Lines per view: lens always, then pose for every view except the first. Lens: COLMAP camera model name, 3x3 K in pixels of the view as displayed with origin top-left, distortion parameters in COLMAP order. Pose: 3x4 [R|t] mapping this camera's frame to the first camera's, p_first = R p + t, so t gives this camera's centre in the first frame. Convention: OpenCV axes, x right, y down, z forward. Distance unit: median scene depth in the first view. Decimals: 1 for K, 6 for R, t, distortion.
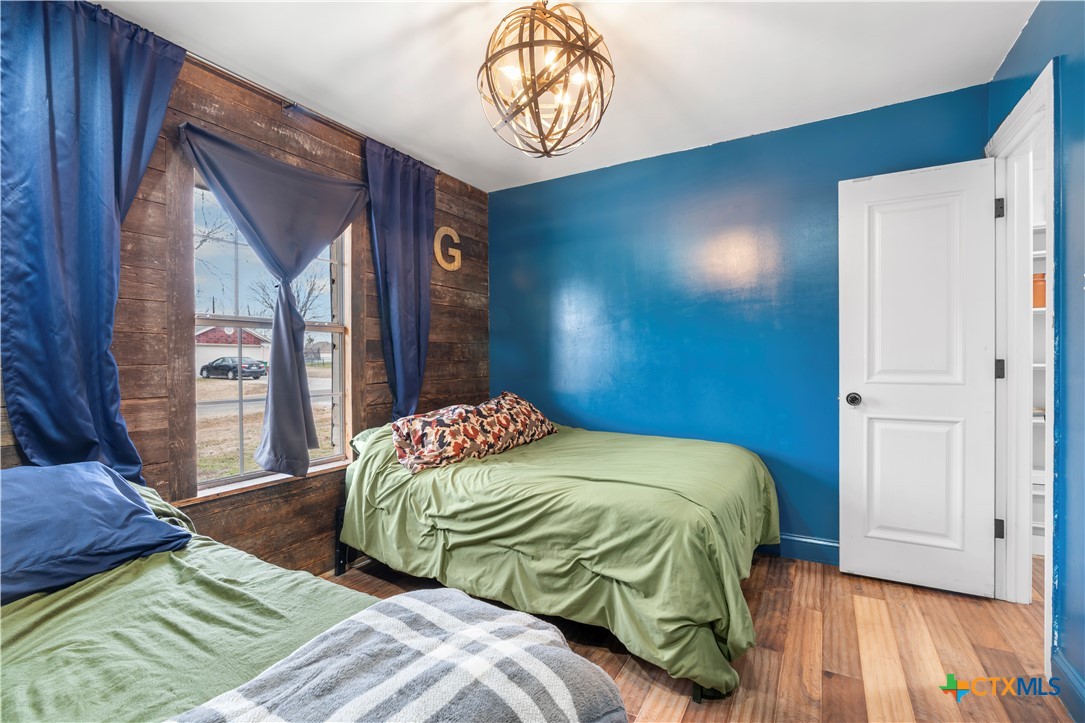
lens RADIAL K [[514.9, 0, 542.5], [0, 514.9, 361.5], [0, 0, 1]] dist [0.001629, 0.000175]
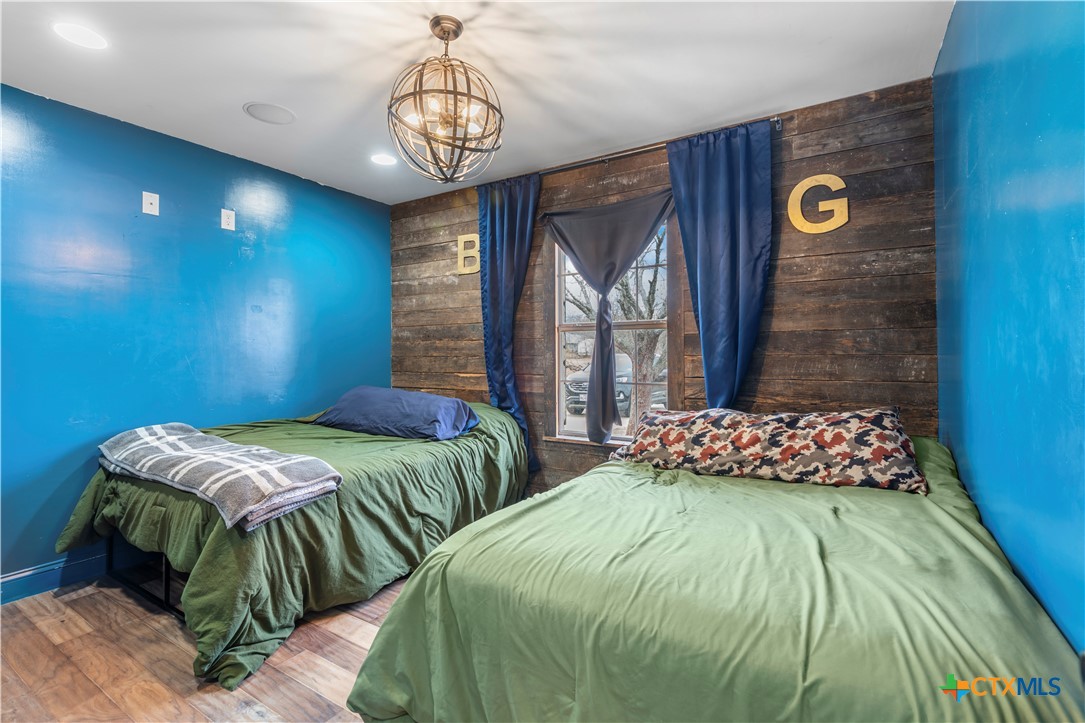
lens RADIAL K [[488.6, 0, 543.2], [0, 488.6, 357.2], [0, 0, 1]] dist [-0.015994, 0.006007]
pose [[-0.053470, 0.012552, -0.998491, 0.656016], [-0.001766, 0.999918, 0.012664, -0.008129], [0.998568, 0.002440, -0.053443, 0.780699]]
